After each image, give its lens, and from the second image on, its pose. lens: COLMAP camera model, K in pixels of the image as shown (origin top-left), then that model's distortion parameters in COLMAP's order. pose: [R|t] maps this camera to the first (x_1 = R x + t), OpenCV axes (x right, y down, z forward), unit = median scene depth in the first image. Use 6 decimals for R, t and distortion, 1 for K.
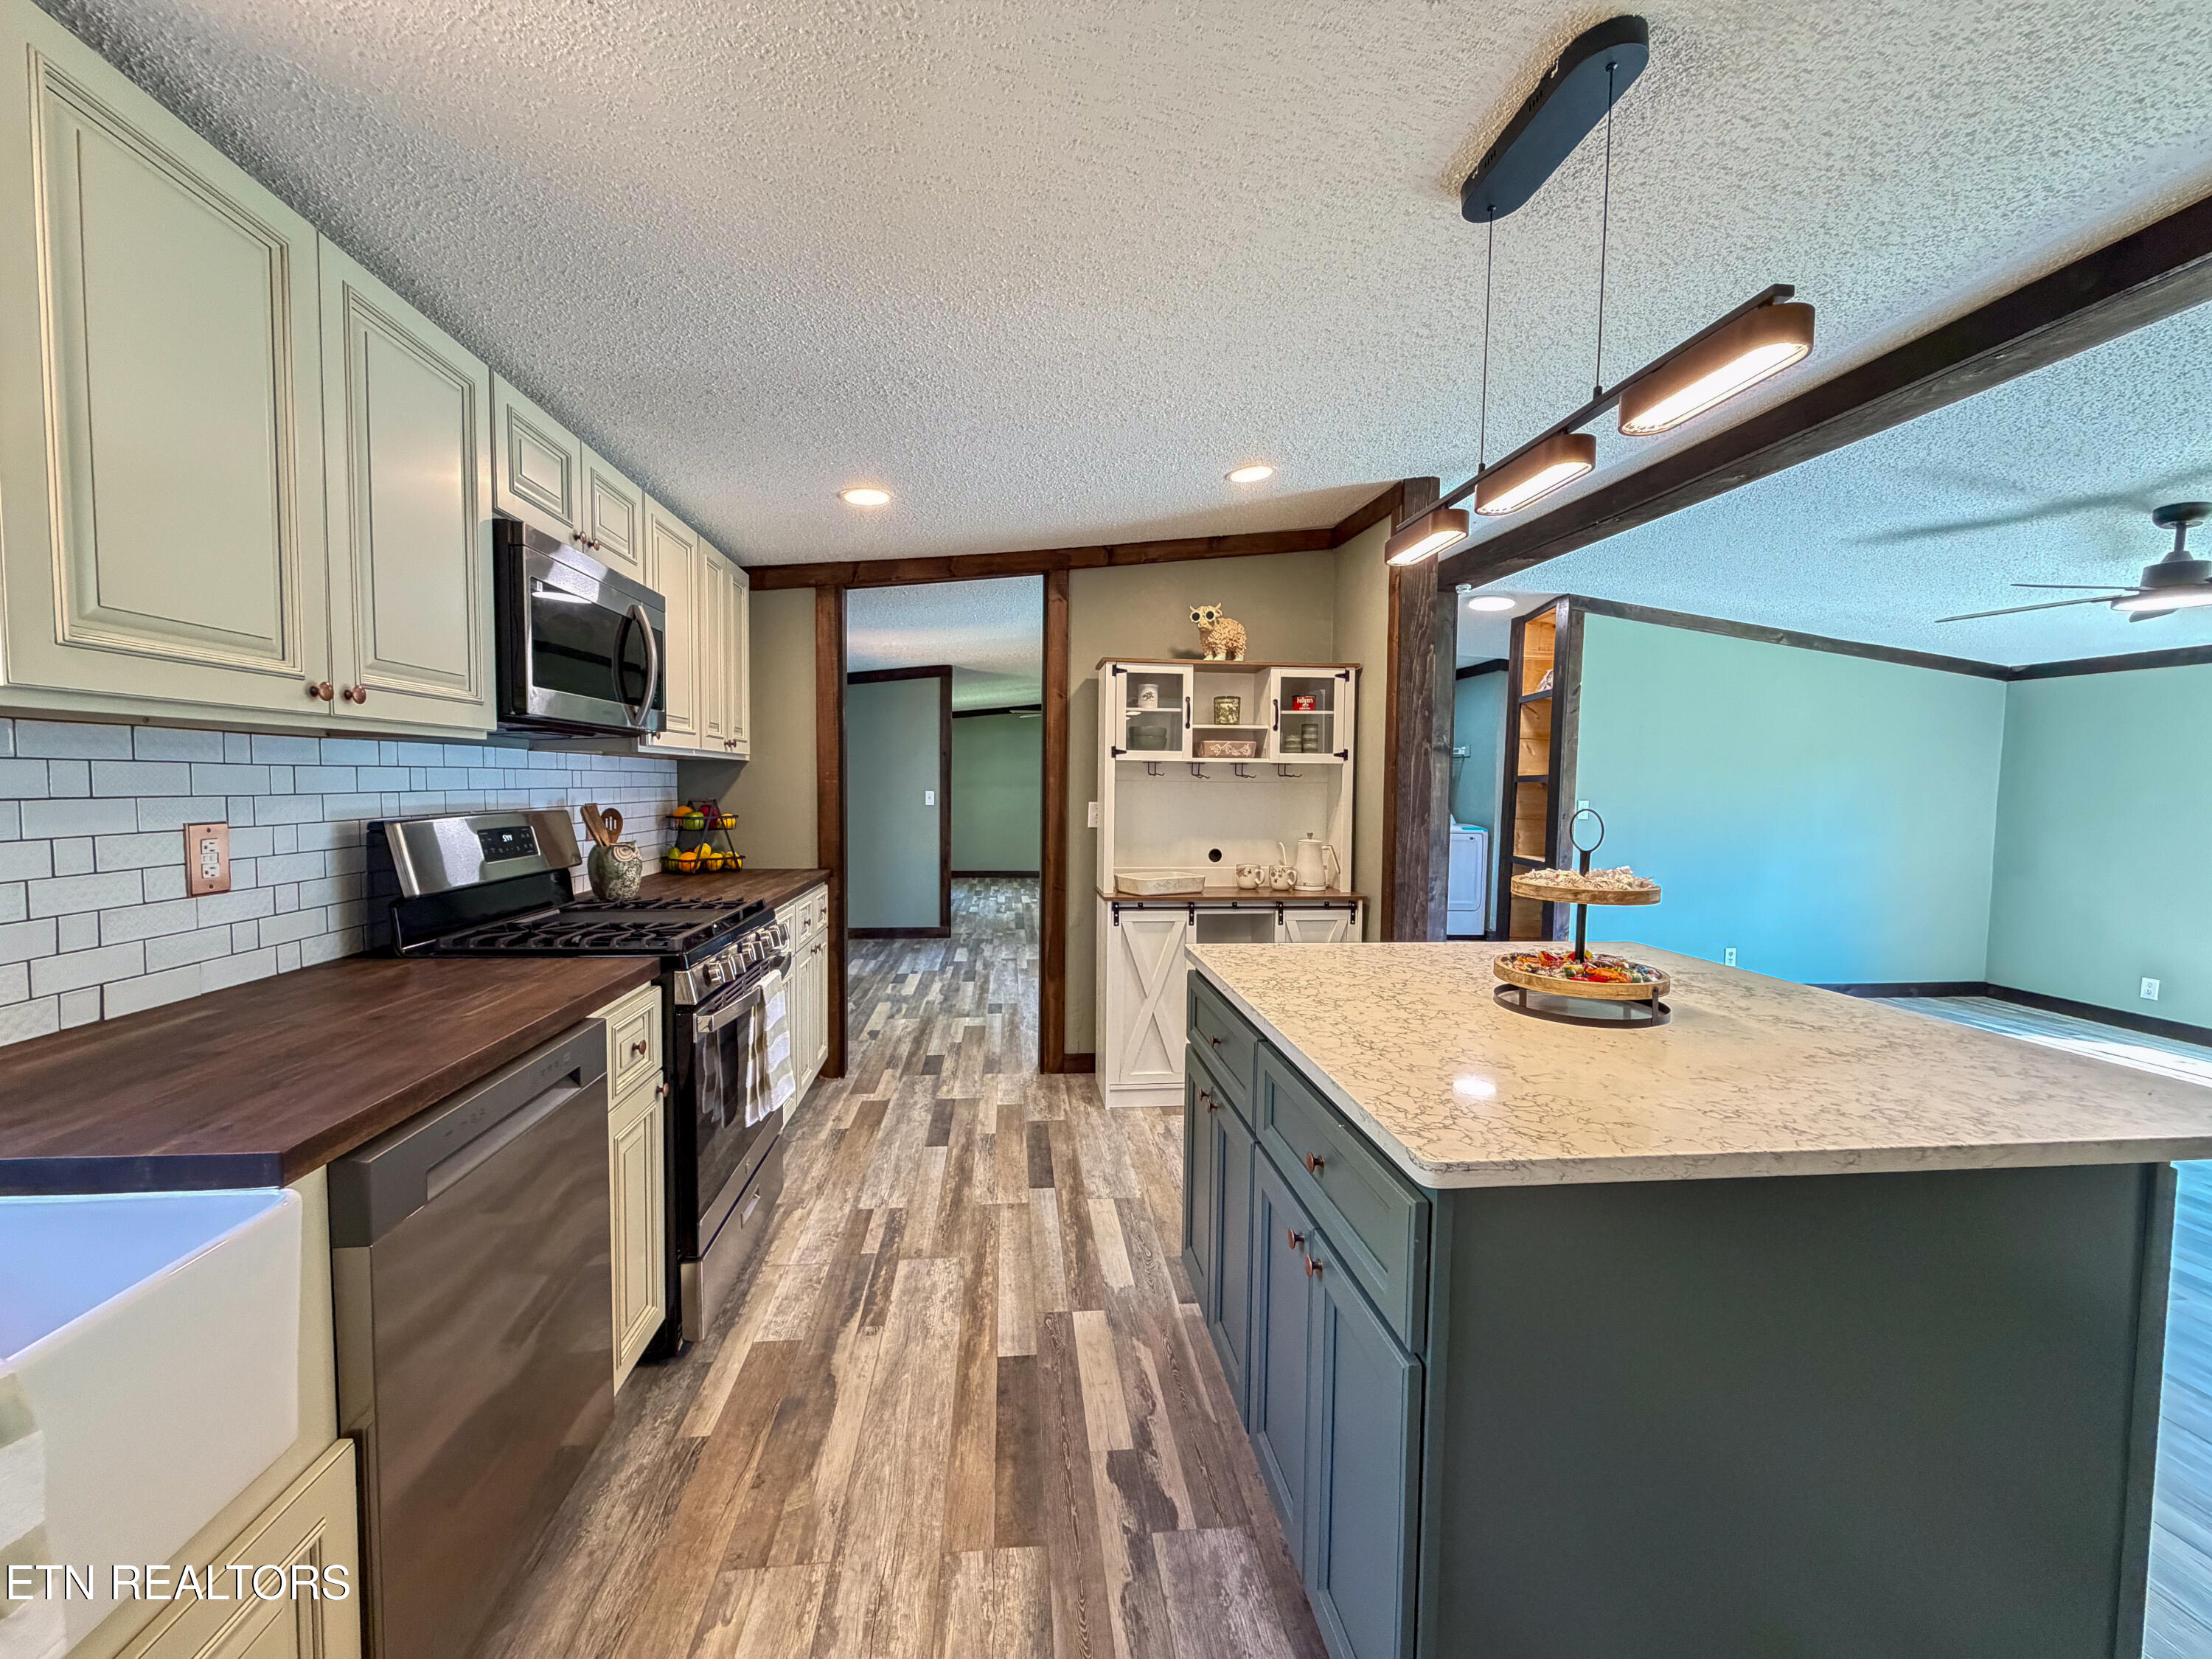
lens RADIAL K [[887.1, 0, 1093.6], [0, 887.1, 827.0], [0, 0, 1]] dist [-0.000886, -0.000123]
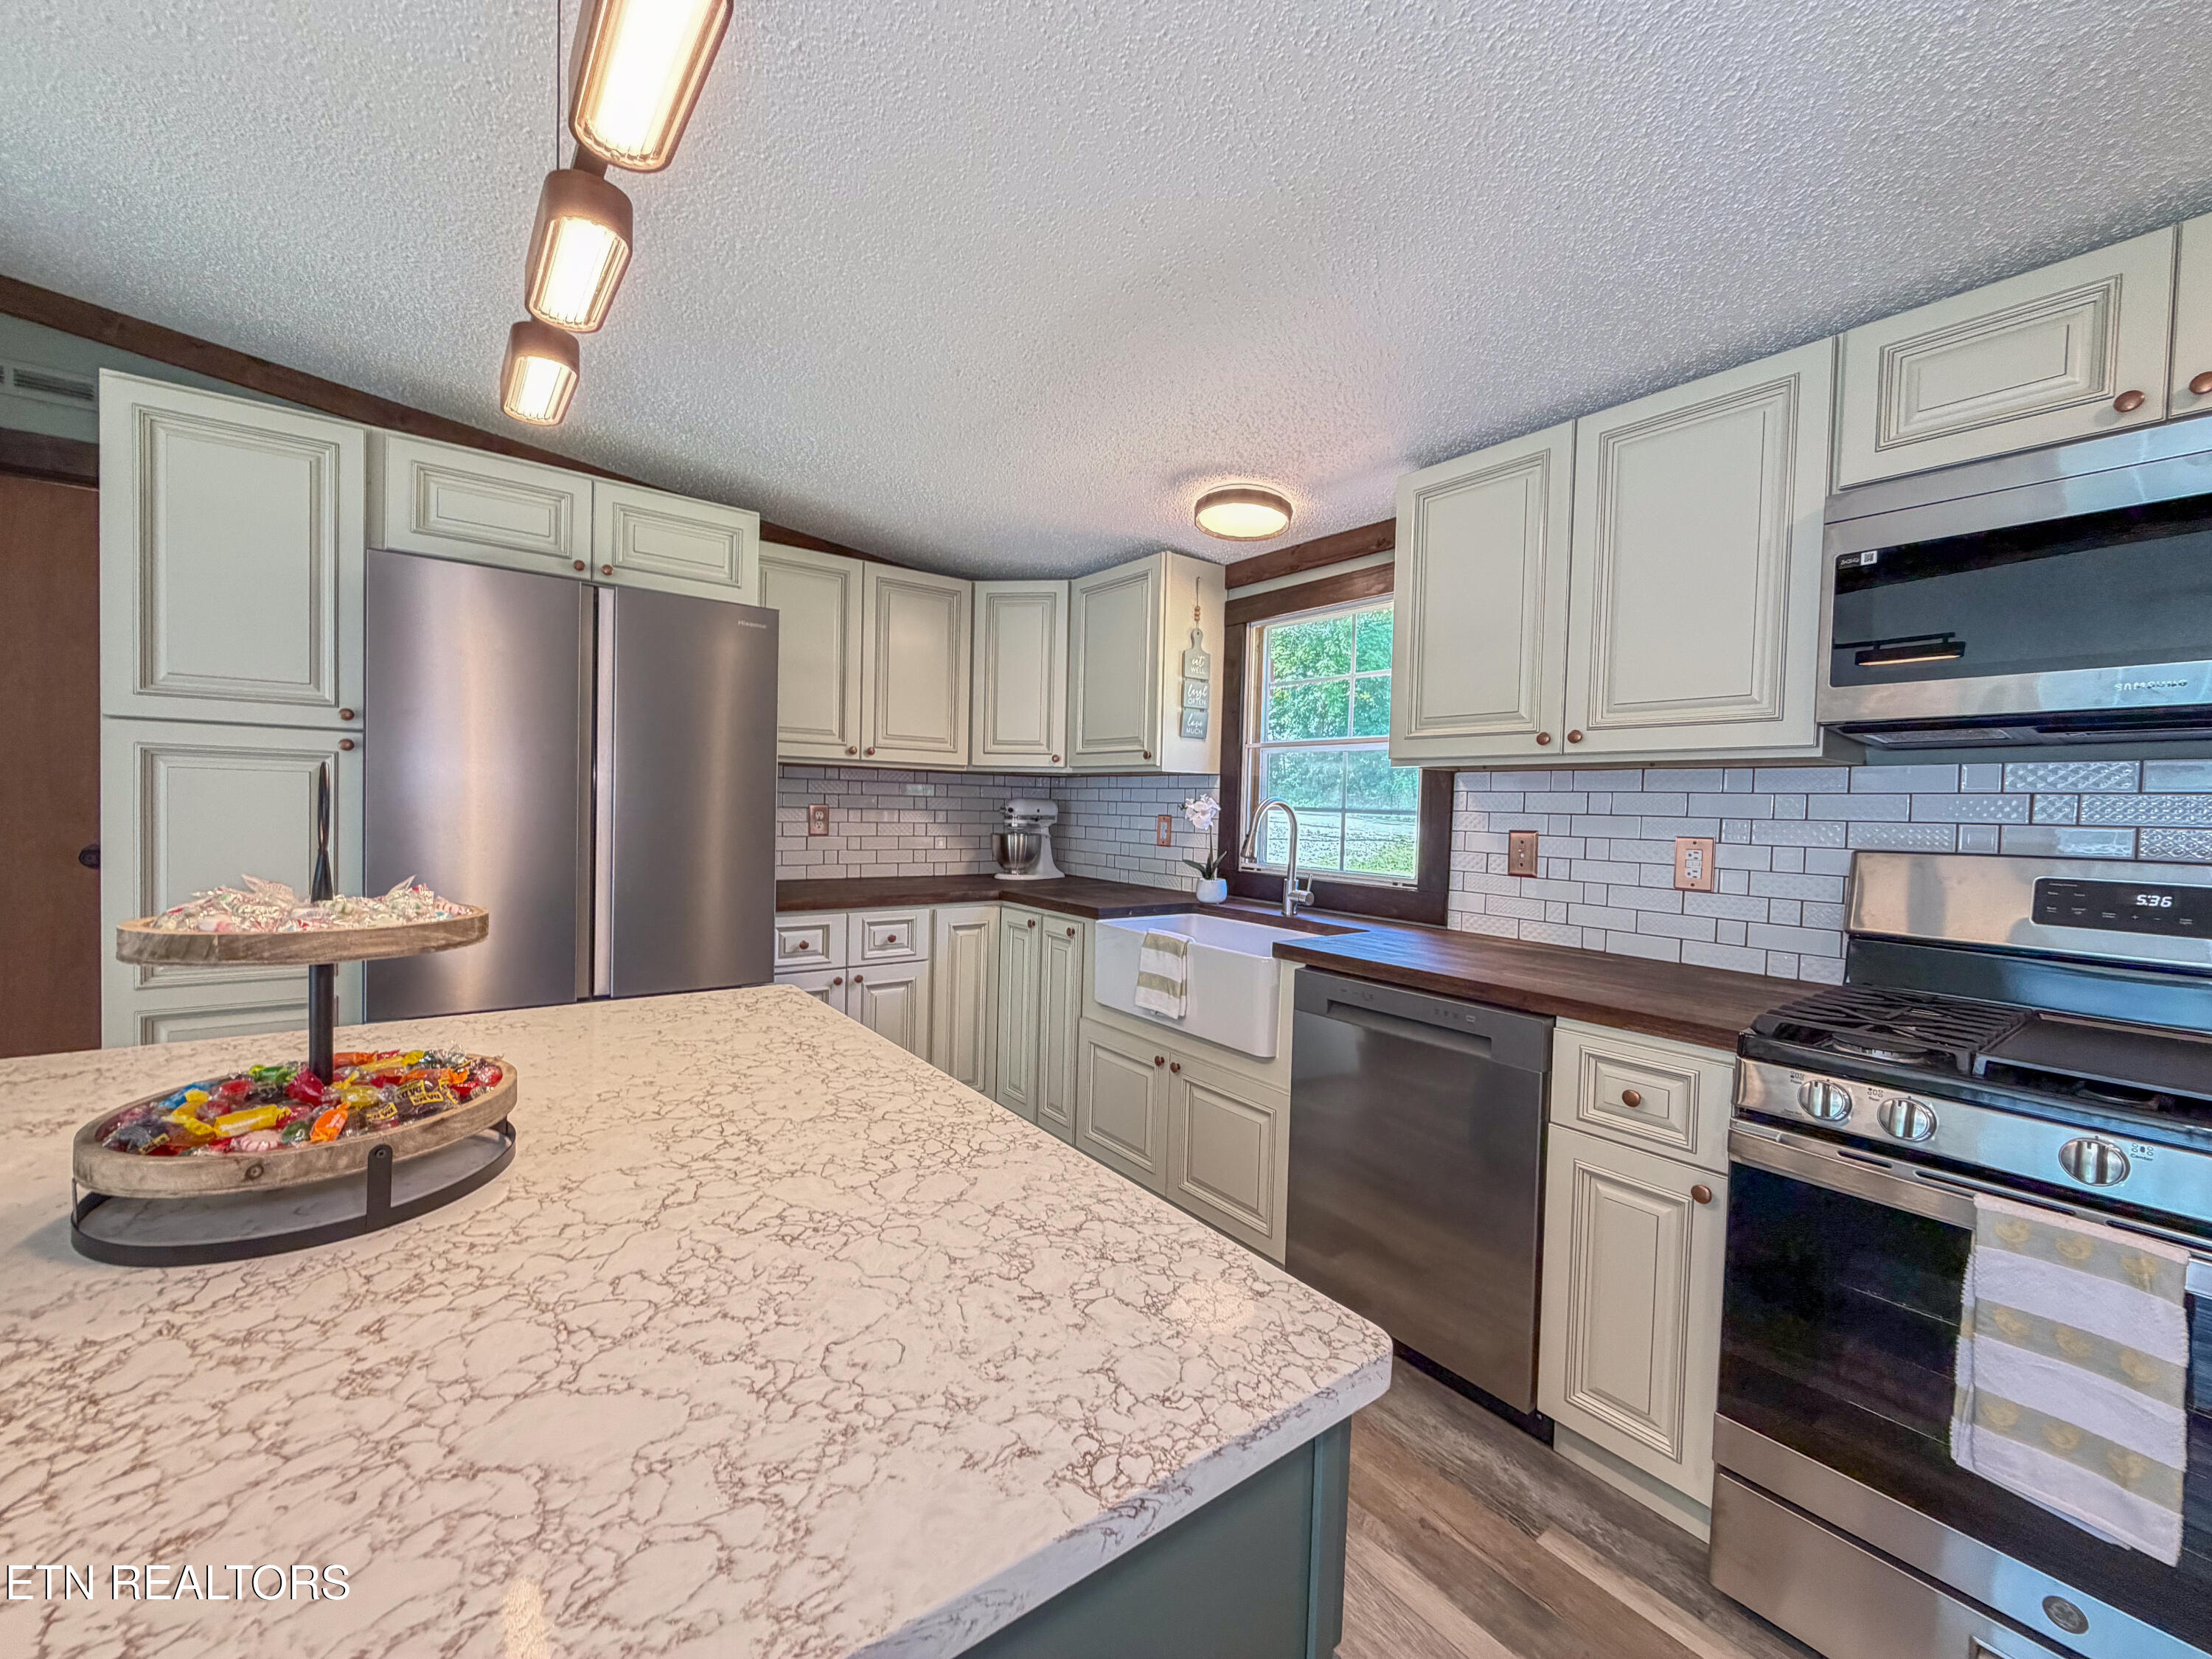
lens RADIAL K [[887.1, 0, 1099.9], [0, 887.1, 828.3], [0, 0, 1]] dist [-0.000886, -0.000123]
pose [[-0.855279, -0.023285, -0.517645, 0.500509], [-0.066397, 0.995679, 0.064917, -0.049037], [0.513897, 0.089892, -0.853129, 1.818706]]
